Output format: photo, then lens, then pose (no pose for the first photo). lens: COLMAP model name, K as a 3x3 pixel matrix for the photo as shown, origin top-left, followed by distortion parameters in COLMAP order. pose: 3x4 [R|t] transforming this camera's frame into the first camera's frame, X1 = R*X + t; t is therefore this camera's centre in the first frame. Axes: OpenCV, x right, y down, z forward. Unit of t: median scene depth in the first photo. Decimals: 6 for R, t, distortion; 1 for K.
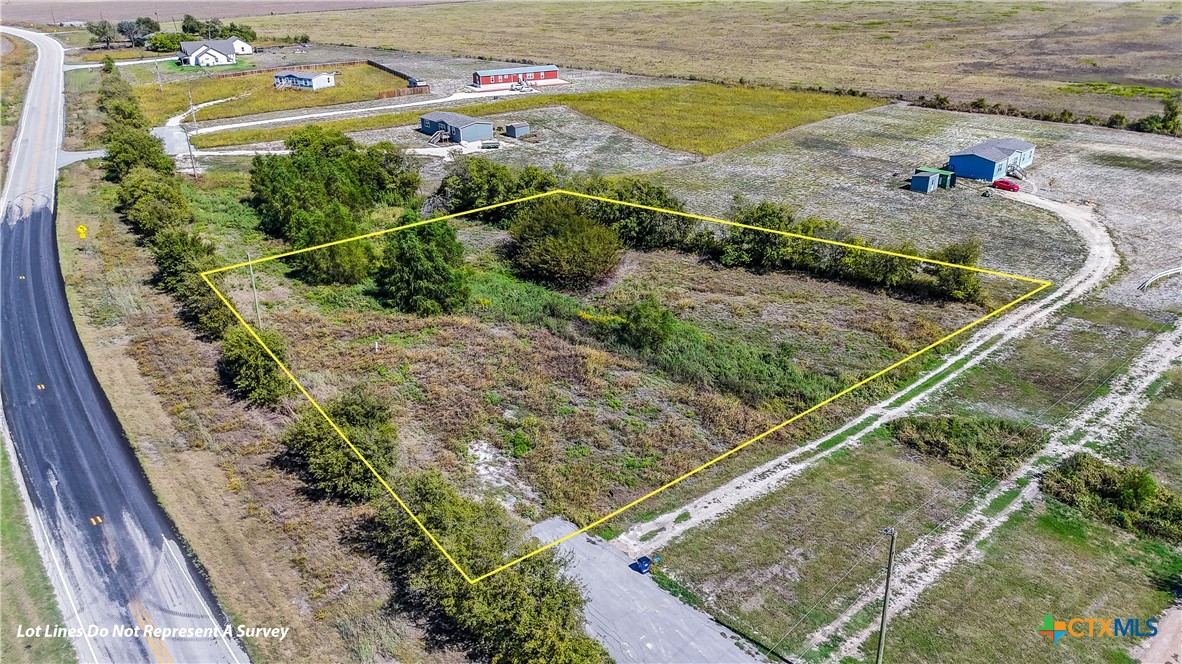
lens RADIAL K [[871.1, 0, 592.7], [0, 871.1, 332.4], [0, 0, 1]] dist [0.062102, -0.050719]
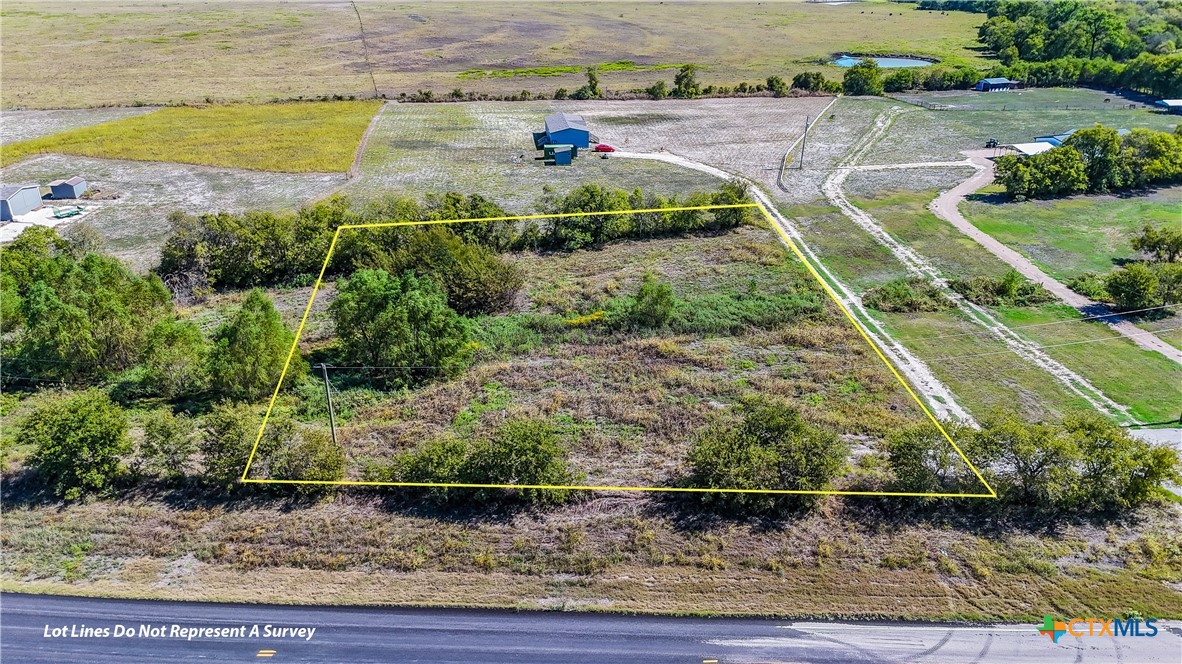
lens RADIAL K [[871.1, 0, 595.9], [0, 871.1, 328.1], [0, 0, 1]] dist [0.062102, -0.050719]
pose [[0.624459, -0.307866, 0.717823, -0.850805], [0.318464, 0.939535, 0.125913, -0.155065], [-0.713185, 0.149973, 0.684745, 0.382789]]
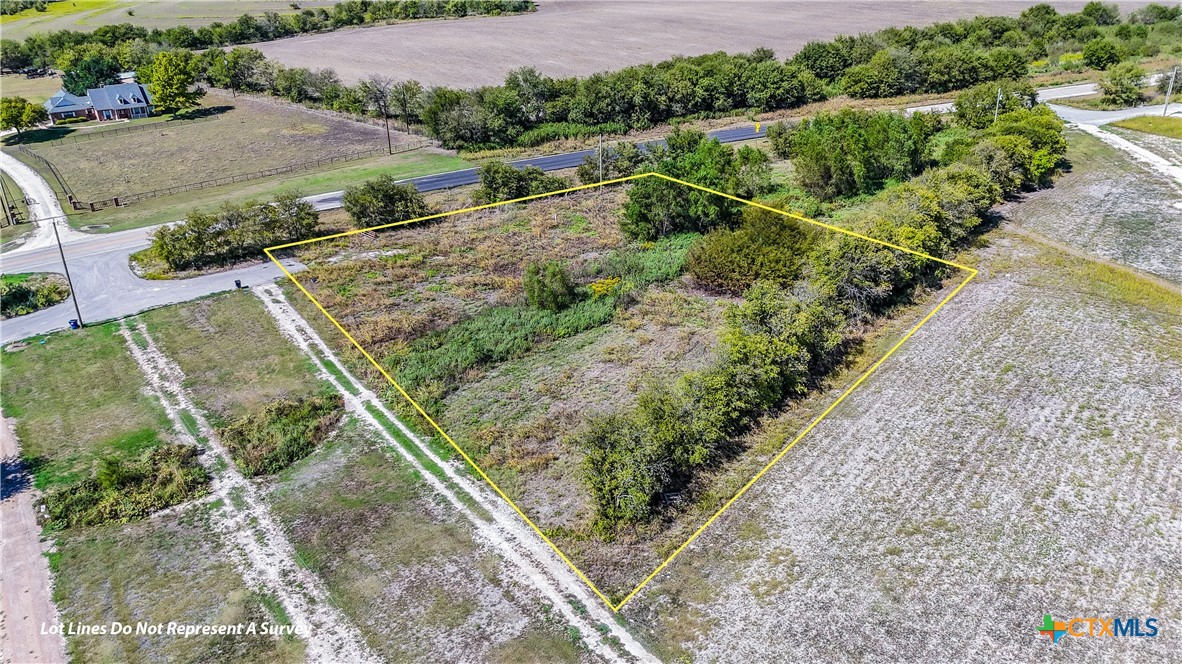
lens RADIAL K [[871.1, 0, 591.0], [0, 871.1, 329.3], [0, 0, 1]] dist [0.062102, -0.050719]
pose [[-0.122159, 0.421409, -0.898605, 1.162208], [-0.375155, 0.818612, 0.434895, -0.506115], [0.918877, 0.390243, 0.058093, 1.152171]]
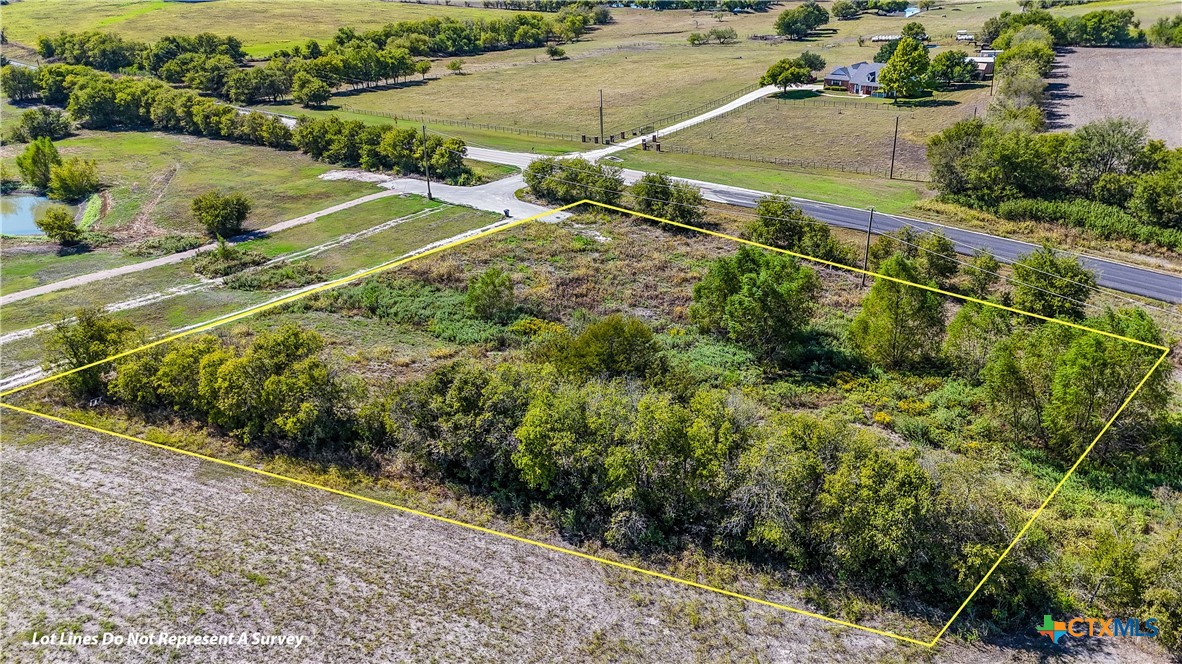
lens RADIAL K [[871.1, 0, 593.1], [0, 871.1, 339.4], [0, 0, 1]] dist [0.062102, -0.050719]
pose [[-0.993184, 0.075920, -0.088440, 0.043680], [-0.015443, 0.666370, 0.745462, -0.857636], [0.115529, 0.741746, -0.660655, 1.988067]]
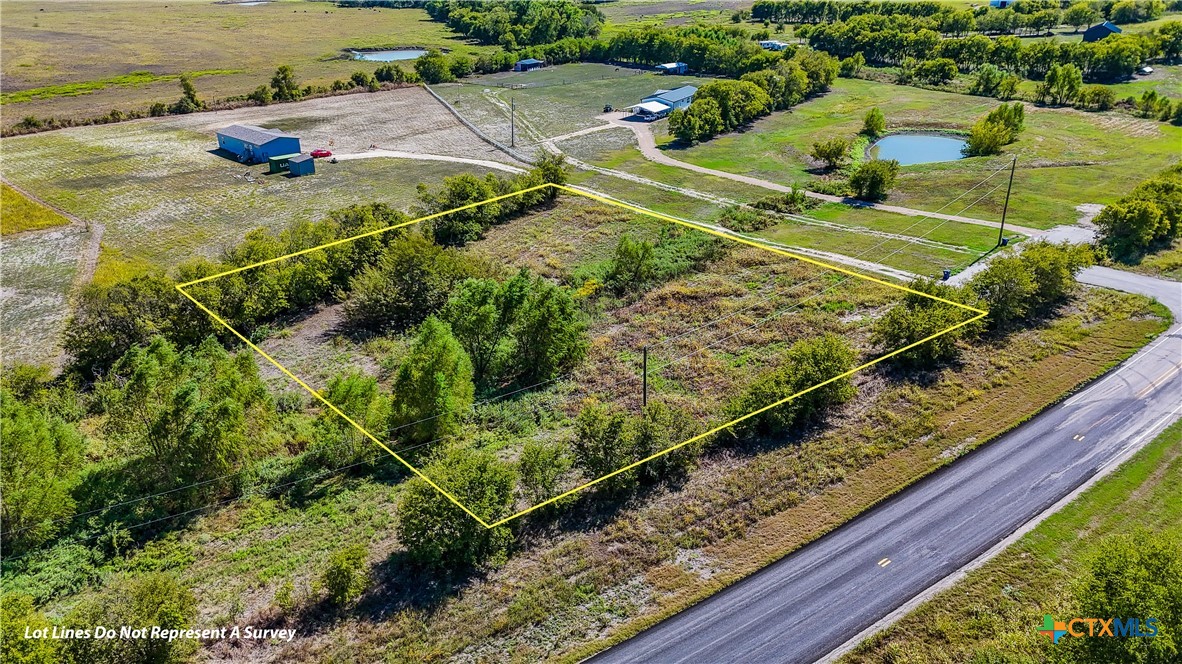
lens RADIAL K [[871.1, 0, 589.1], [0, 871.1, 333.4], [0, 0, 1]] dist [0.062102, -0.050719]
pose [[-0.012750, -0.399949, 0.916449, -1.169369], [0.415953, 0.831338, 0.368592, -0.428118], [-0.909297, 0.385899, 0.155761, 1.035475]]
